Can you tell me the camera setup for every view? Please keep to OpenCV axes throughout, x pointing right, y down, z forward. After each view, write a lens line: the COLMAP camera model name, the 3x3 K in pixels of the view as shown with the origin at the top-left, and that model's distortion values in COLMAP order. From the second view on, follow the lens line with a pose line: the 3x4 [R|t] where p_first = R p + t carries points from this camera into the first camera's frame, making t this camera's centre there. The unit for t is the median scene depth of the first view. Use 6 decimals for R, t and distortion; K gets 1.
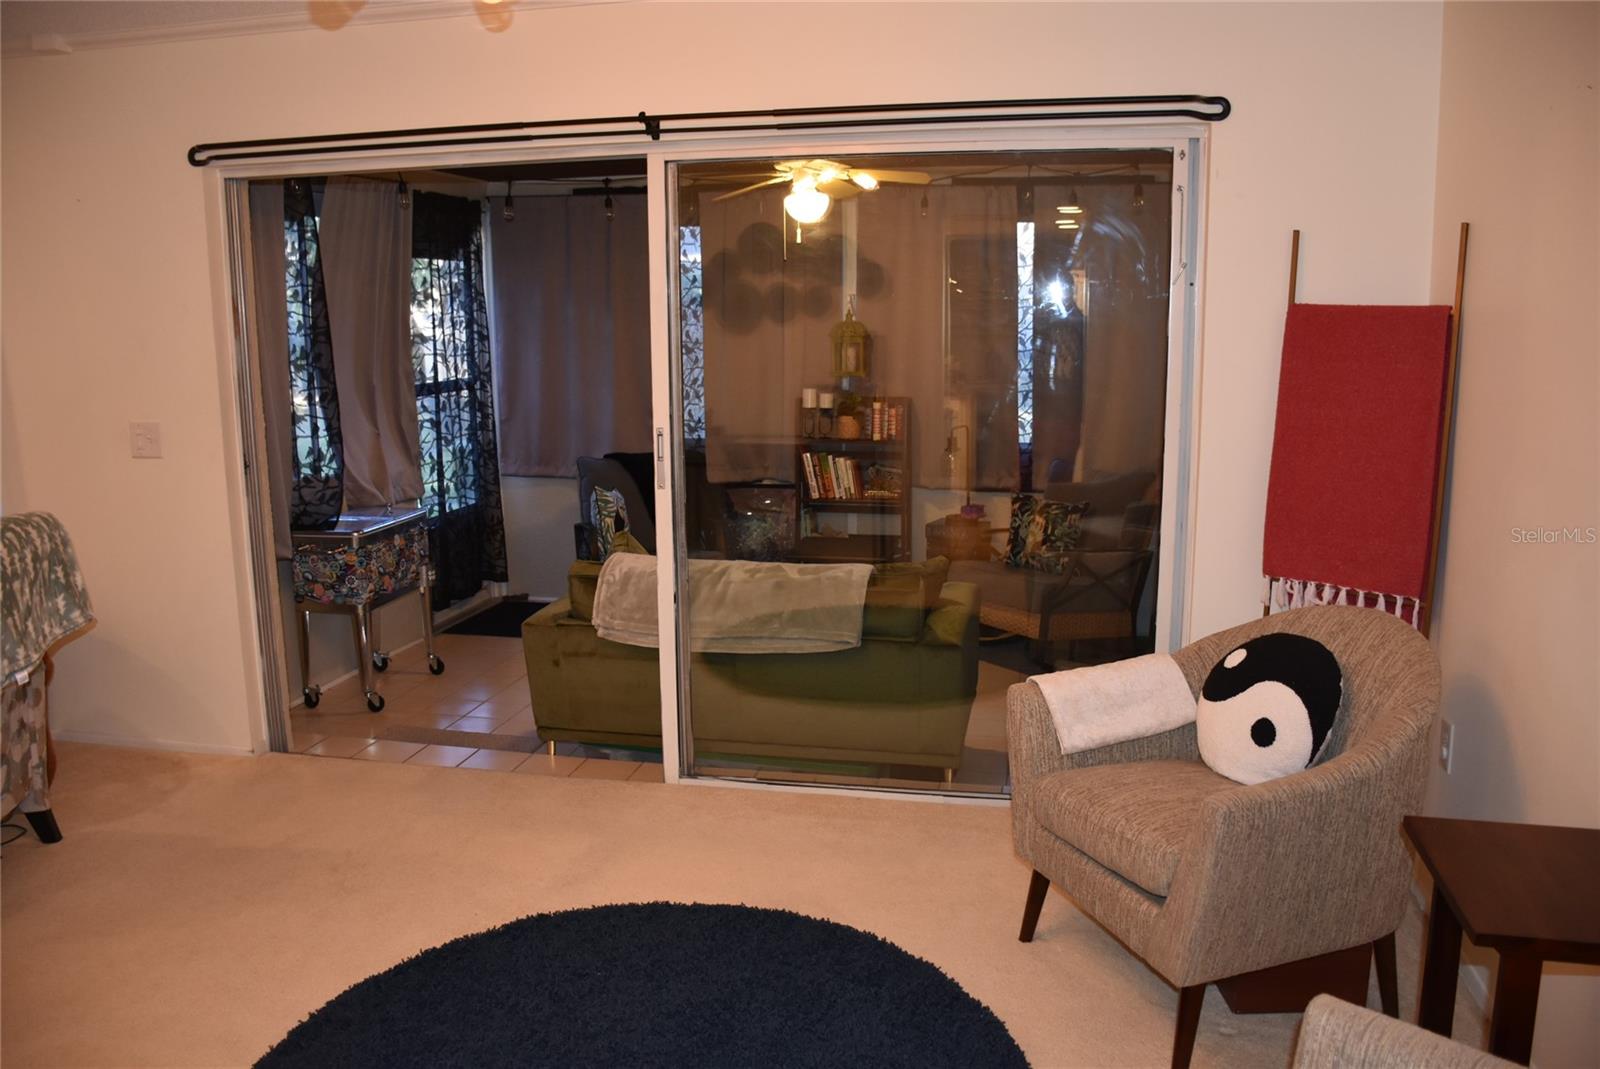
lens RADIAL K [[1252.4, 0, 800.0], [0, 1252.4, 534.5], [0, 0, 1]] dist [-0.105684, 0.003785]
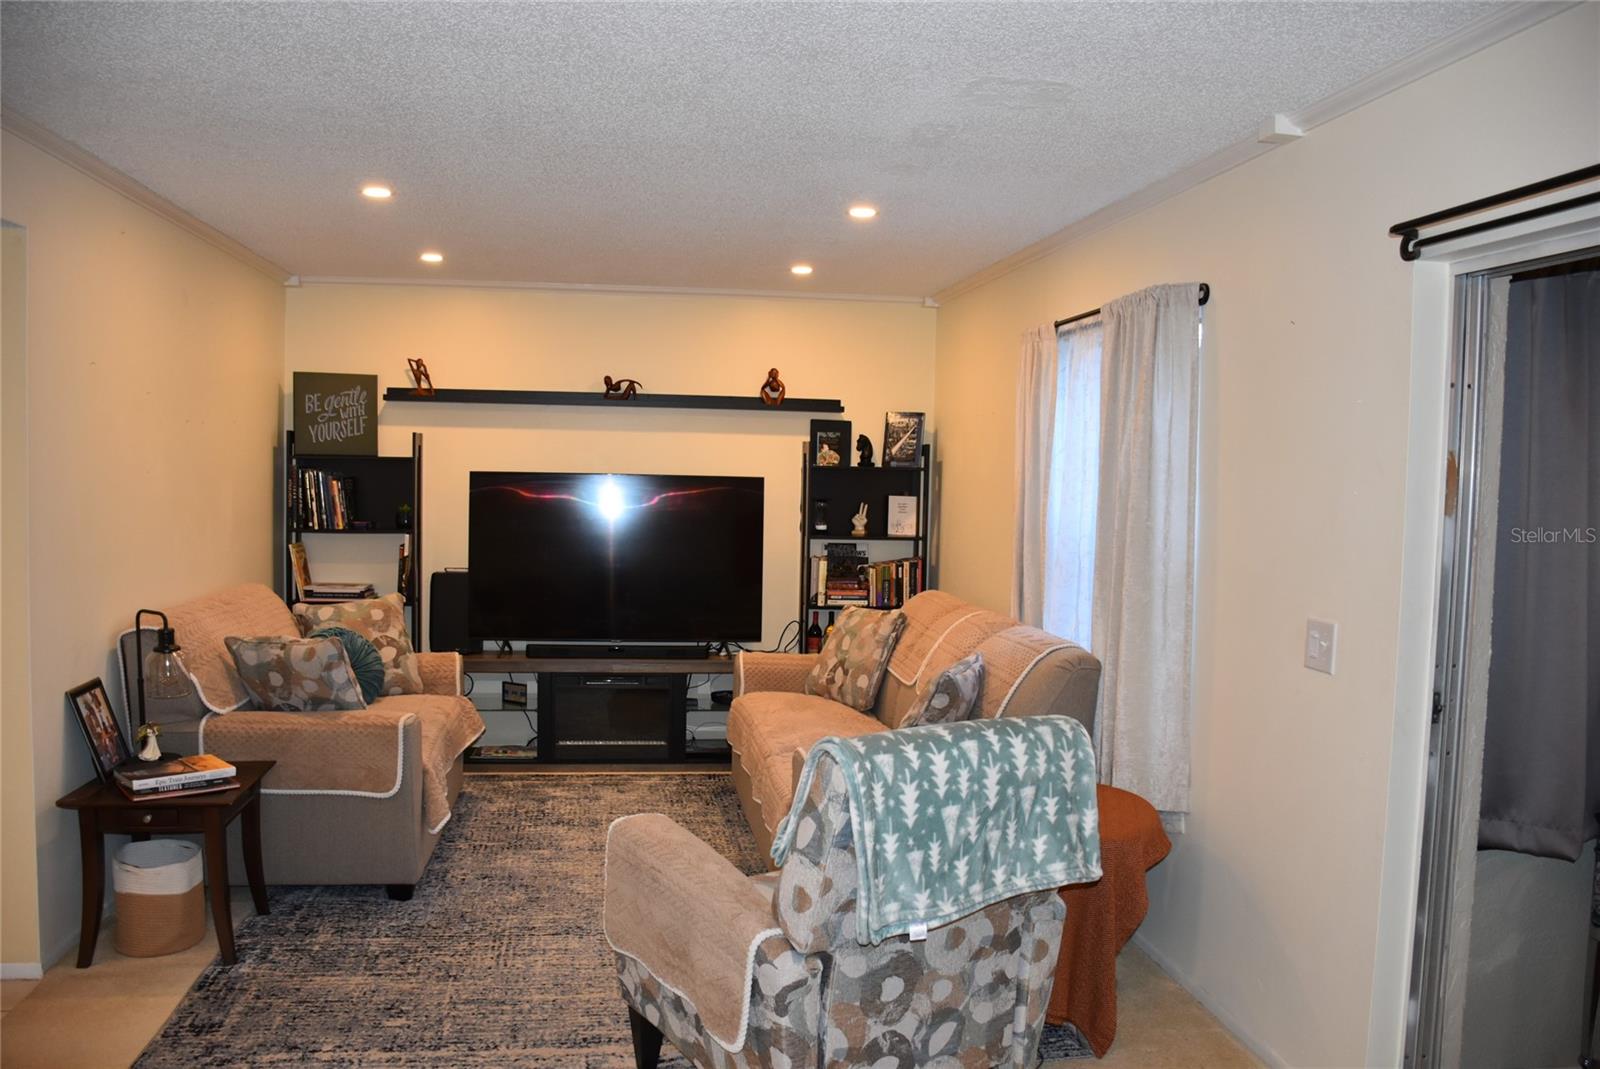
lens RADIAL K [[1252.4, 0, 800.0], [0, 1252.4, 534.5], [0, 0, 1]] dist [-0.105684, 0.003785]
pose [[0.323000, 0.071725, -0.943677, 0.046396], [-0.187651, 0.982181, 0.010423, -0.112751], [0.927609, 0.173715, 0.330704, 0.575277]]
